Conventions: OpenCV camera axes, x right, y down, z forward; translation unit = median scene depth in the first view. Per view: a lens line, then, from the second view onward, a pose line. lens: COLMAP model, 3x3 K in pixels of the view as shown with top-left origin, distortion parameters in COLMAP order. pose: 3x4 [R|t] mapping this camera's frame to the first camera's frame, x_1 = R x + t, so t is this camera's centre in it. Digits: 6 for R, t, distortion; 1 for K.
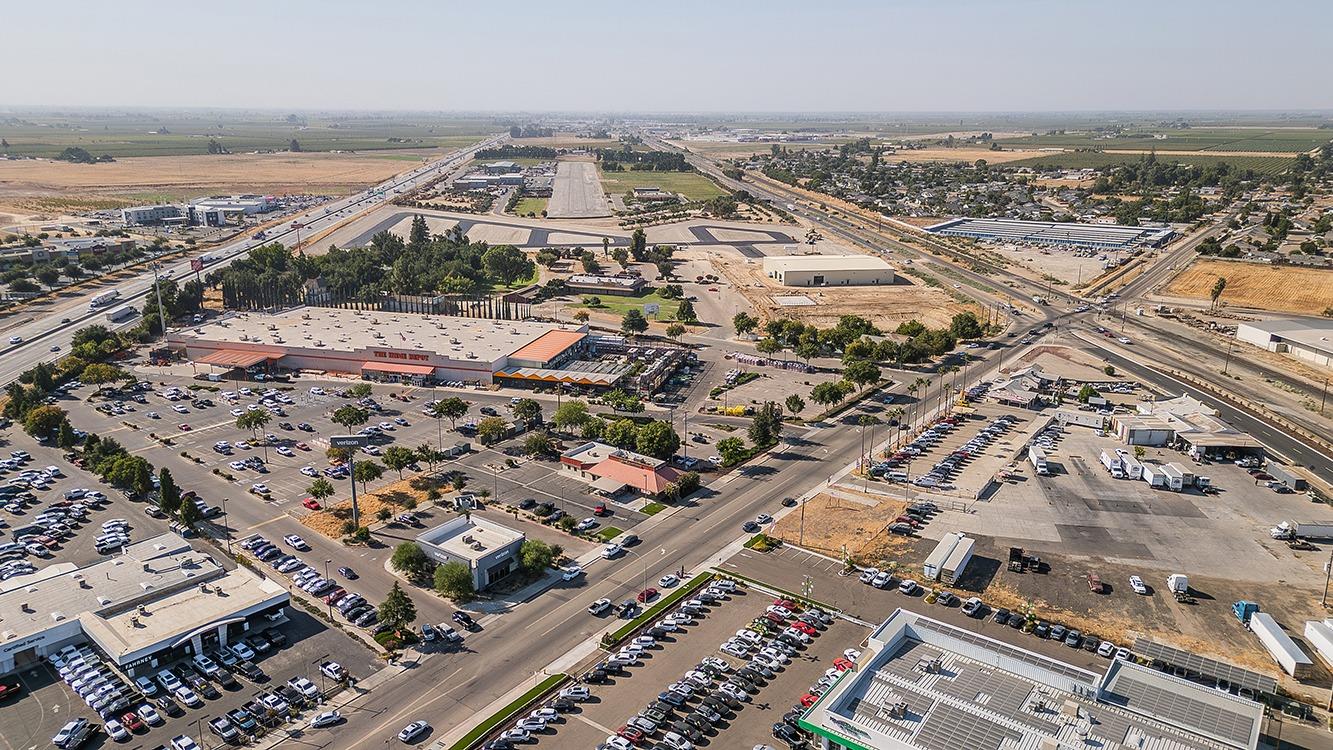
lens RADIAL K [[918.3, 0, 673.2], [0, 918.3, 374.6], [0, 0, 1]] dist [0.072297, -0.043092]
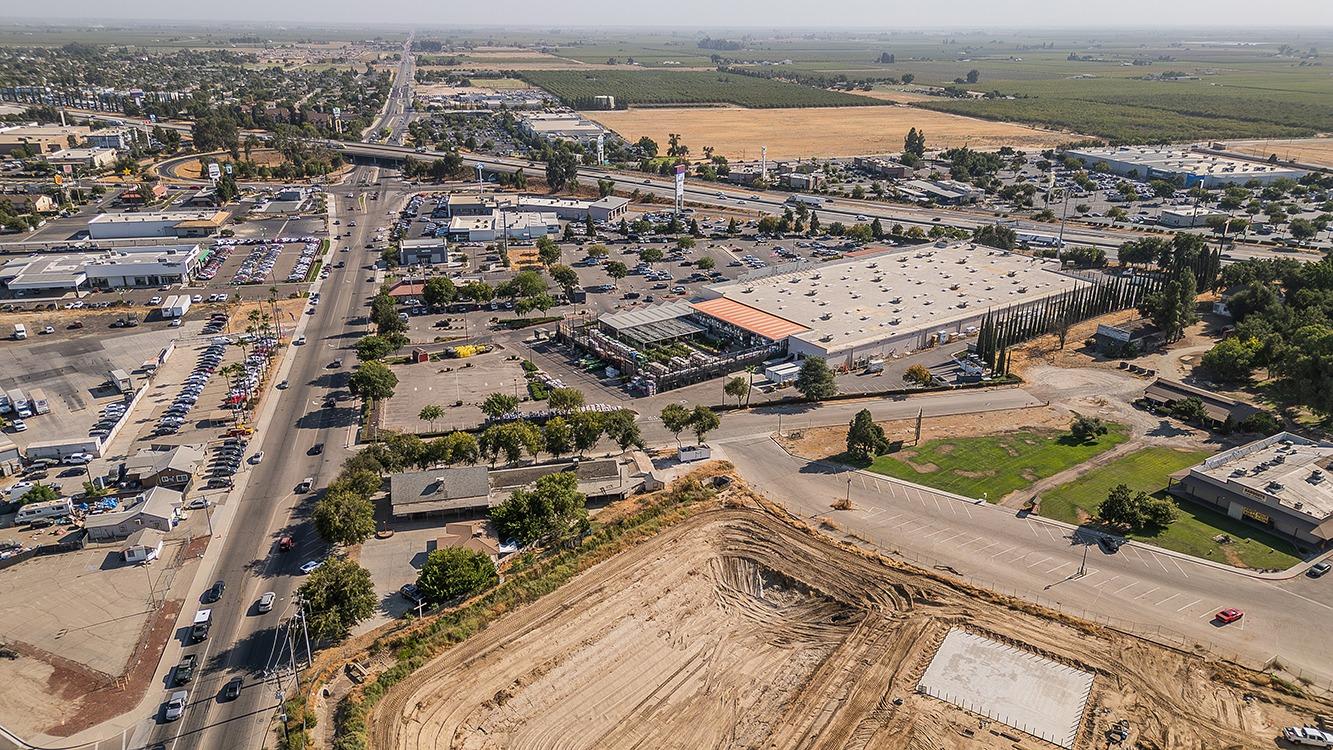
lens RADIAL K [[926.2, 0, 665.2], [0, 926.2, 373.5], [0, 0, 1]] dist [0.077796, -0.053463]
pose [[-0.645817, 0.260546, -0.717660, 0.422730], [-0.220033, 0.836575, 0.501725, -0.314151], [0.731099, 0.481931, -0.482946, 1.089778]]
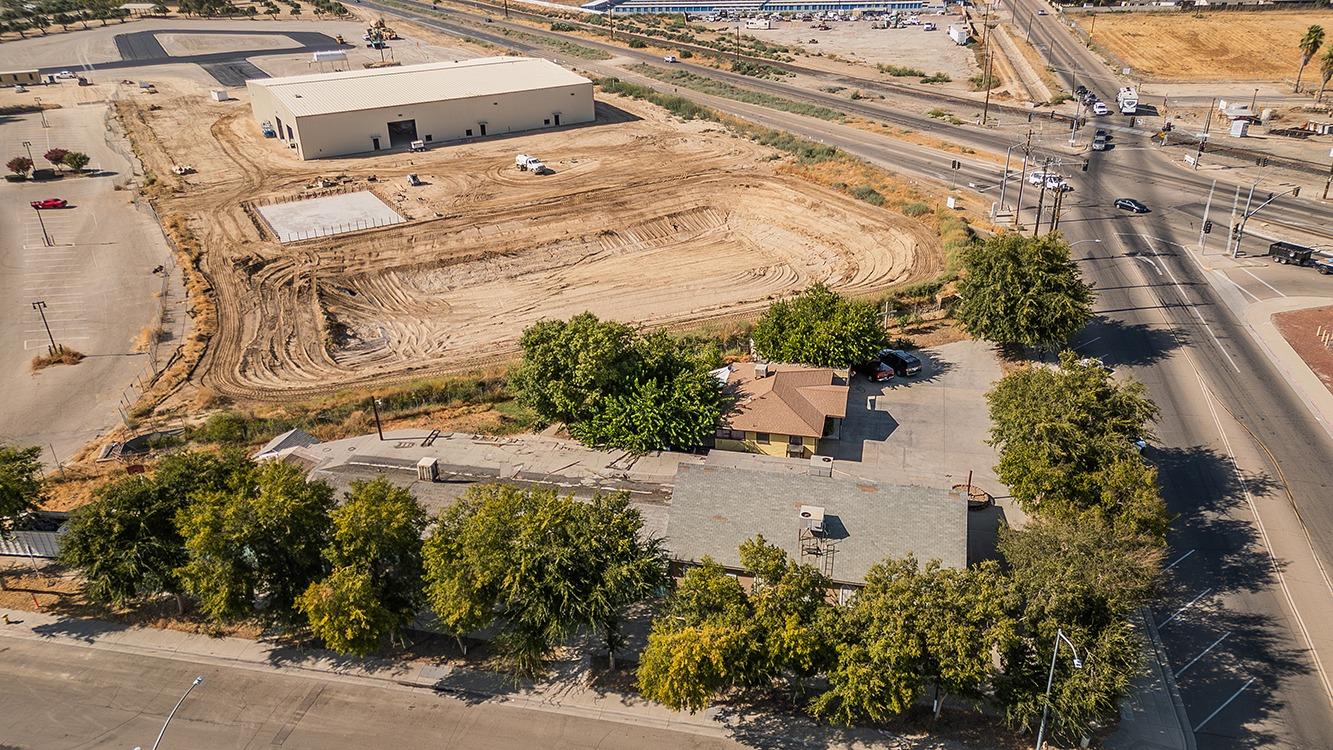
lens RADIAL K [[944.8, 0, 657.2], [0, 944.8, 376.2], [0, 0, 1]] dist [0.083578, -0.058056]
pose [[0.919306, -0.201759, 0.337891, 0.120241], [0.140673, 0.970327, 0.196664, -0.080494], [-0.367543, -0.133262, 0.920409, 0.700239]]
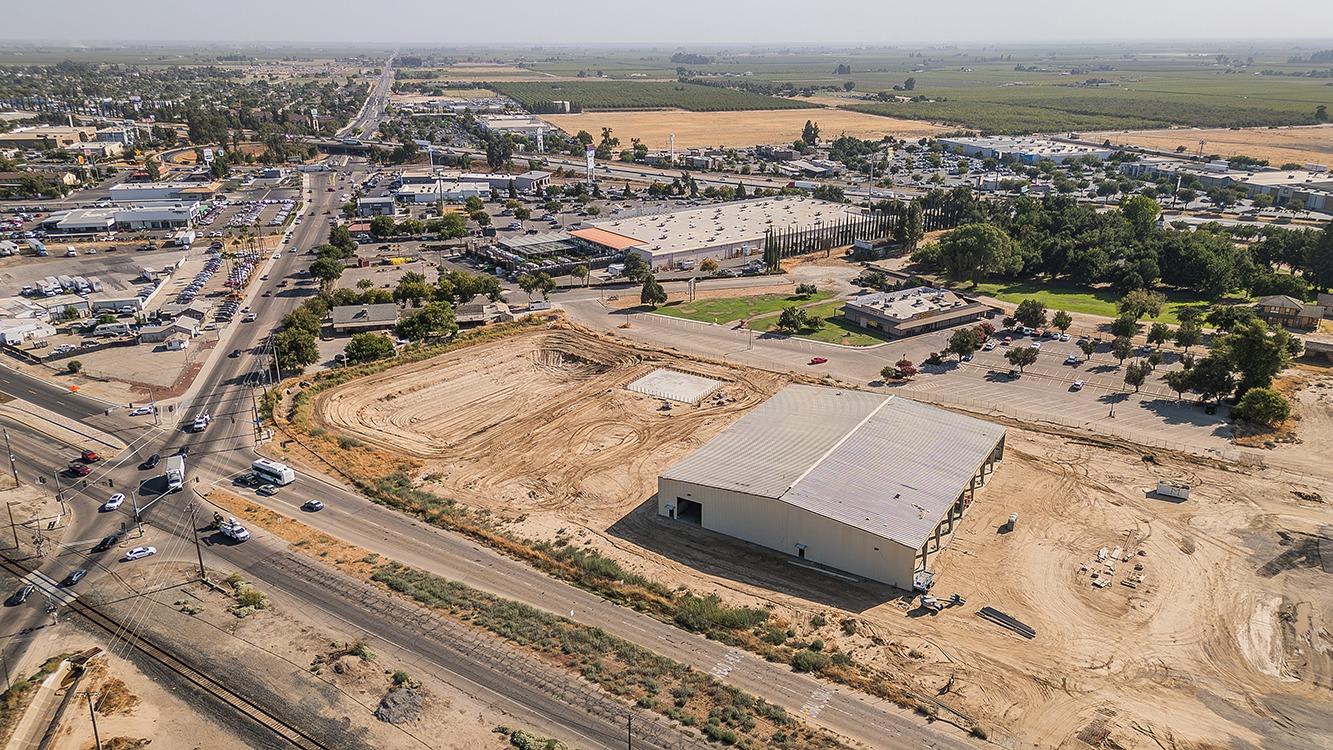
lens RADIAL K [[926.2, 0, 665.2], [0, 926.2, 373.5], [0, 0, 1]] dist [0.077796, -0.053463]
pose [[-0.634670, 0.256637, -0.728925, 0.561245], [-0.215354, 0.847145, 0.485766, -0.370948], [0.742170, 0.465278, -0.482389, 1.340078]]
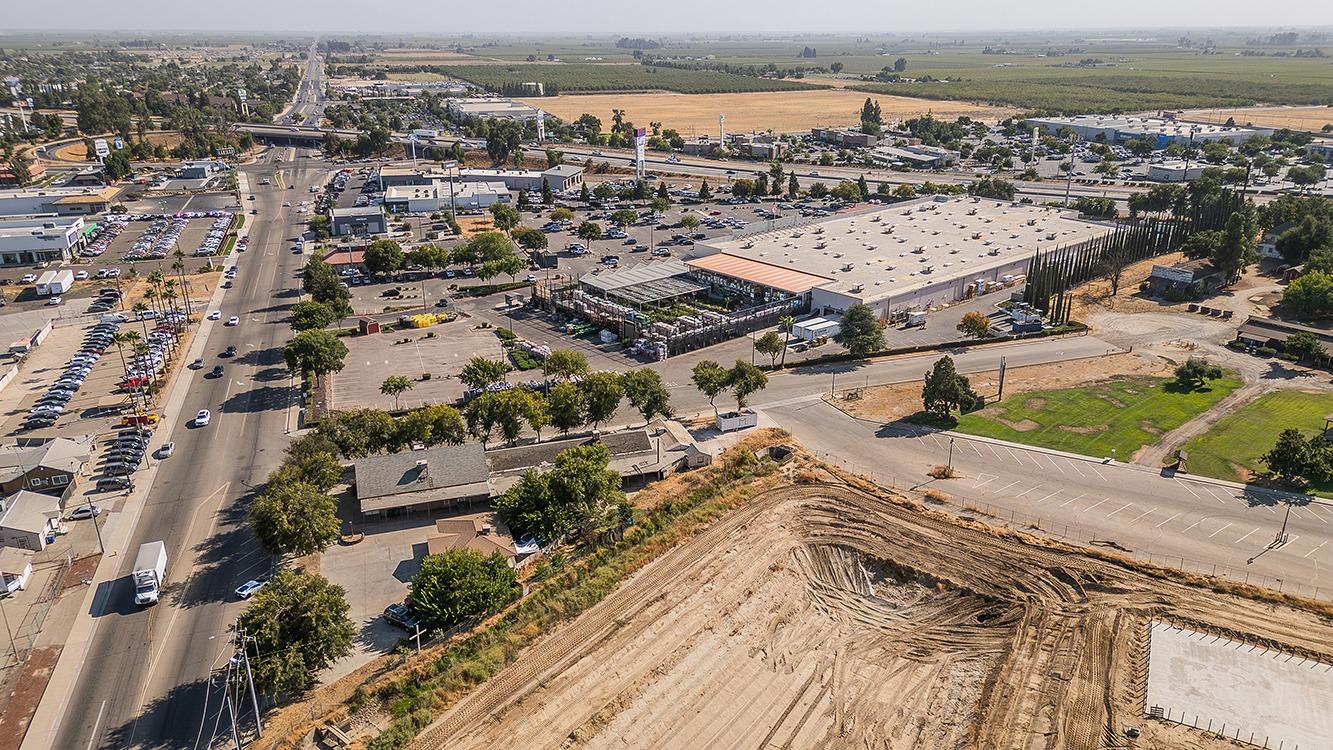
lens RADIAL K [[926.6, 0, 664.6], [0, 926.6, 377.8], [0, 0, 1]] dist [0.079133, -0.053477]
pose [[-0.576703, 0.282641, -0.766504, 0.384050], [-0.225385, 0.846788, 0.481820, -0.233277], [0.785249, 0.450626, -0.424642, 1.018788]]
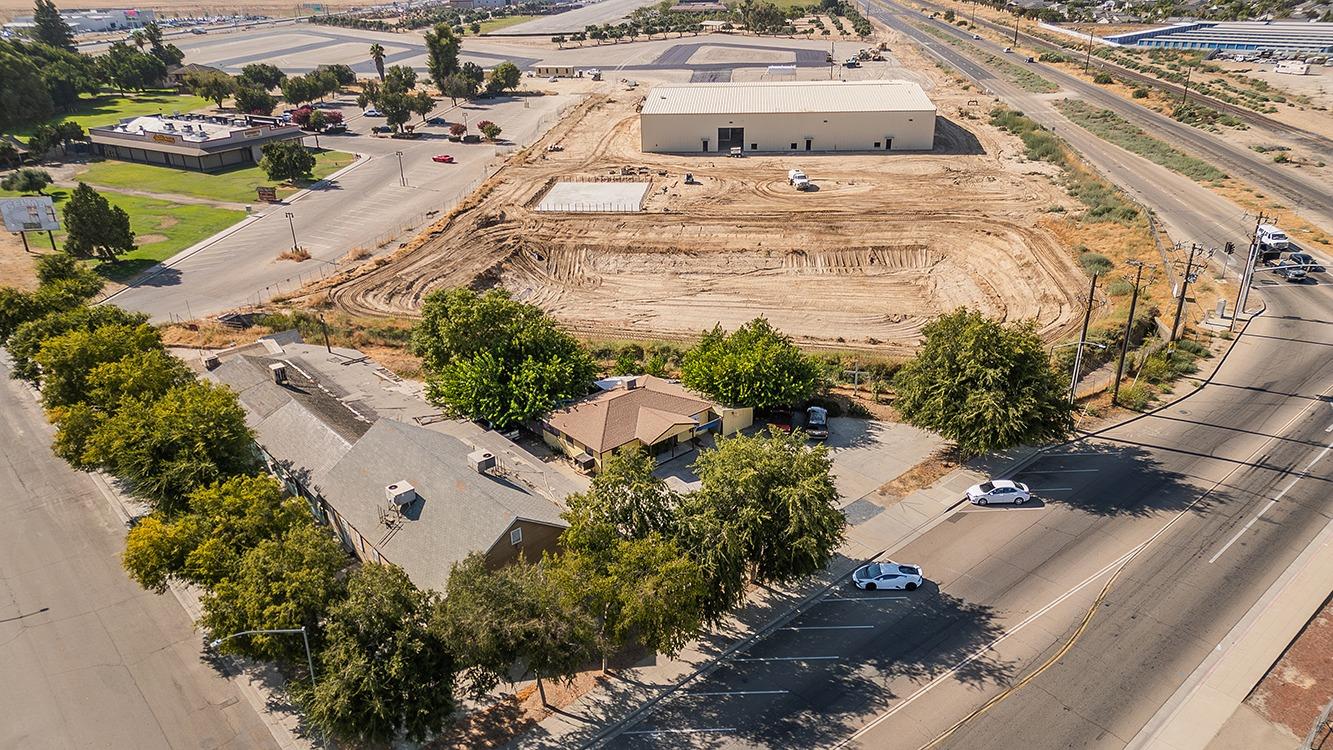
lens RADIAL K [[926.2, 0, 665.2], [0, 926.2, 373.5], [0, 0, 1]] dist [0.077796, -0.053463]
pose [[0.976125, 0.064902, -0.207286, 0.253161], [-0.034889, 0.988774, 0.145292, -0.069904], [0.214389, -0.134591, 0.967431, 0.689858]]
